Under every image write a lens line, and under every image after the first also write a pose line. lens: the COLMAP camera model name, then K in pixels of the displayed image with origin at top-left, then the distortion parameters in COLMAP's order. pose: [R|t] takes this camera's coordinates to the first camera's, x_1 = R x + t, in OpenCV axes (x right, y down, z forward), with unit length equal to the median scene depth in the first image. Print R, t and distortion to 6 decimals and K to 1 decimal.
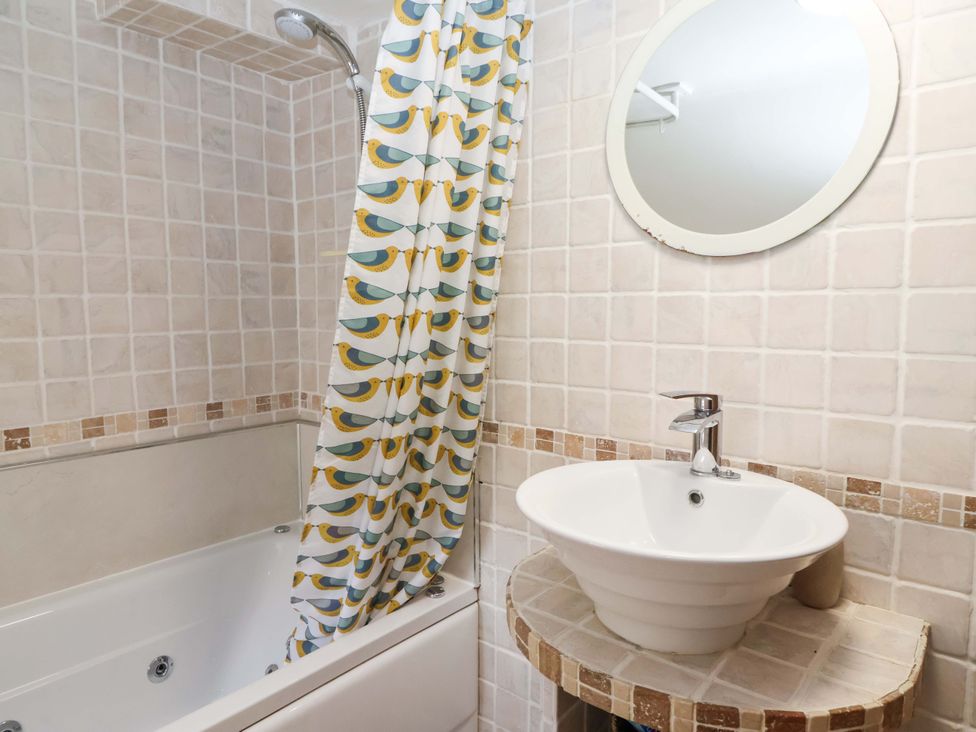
lens RADIAL K [[623.9, 0, 488.0], [0, 623.9, 366.0], [0, 0, 1]] dist [-0.000194, -0.000133]
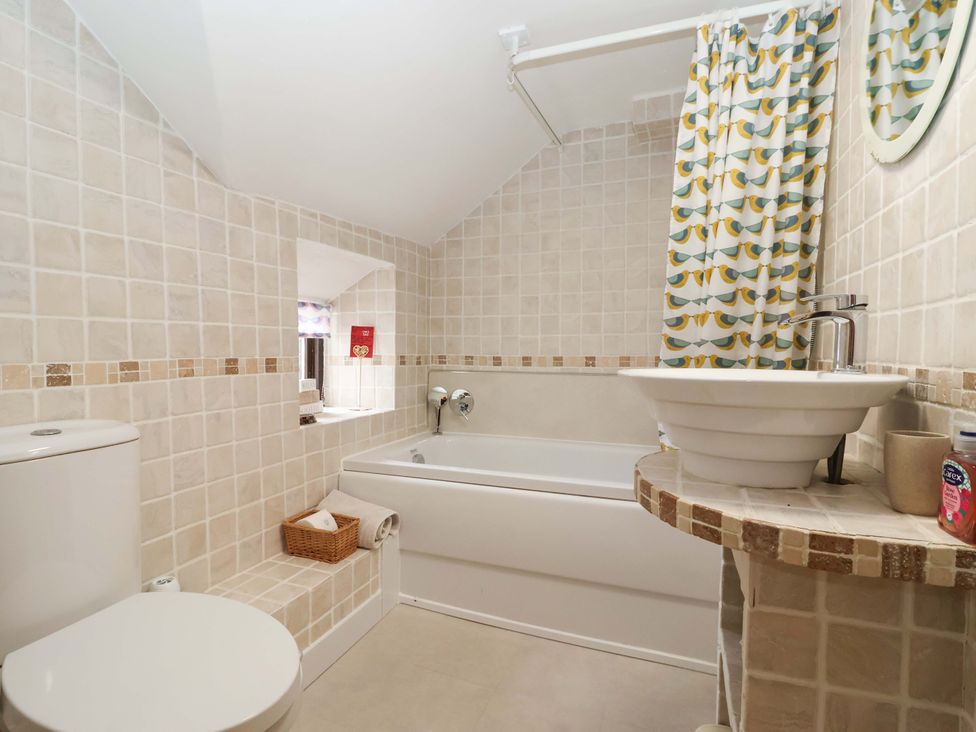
lens RADIAL K [[510.5, 0, 483.0], [0, 510.5, 364.7], [0, 0, 1]] dist [-0.002587, -0.000654]
pose [[0.323027, 0.026347, -0.946023, 0.838905], [-0.089536, 0.995980, -0.002834, 0.189308], [0.942145, 0.085619, 0.324087, 0.141729]]
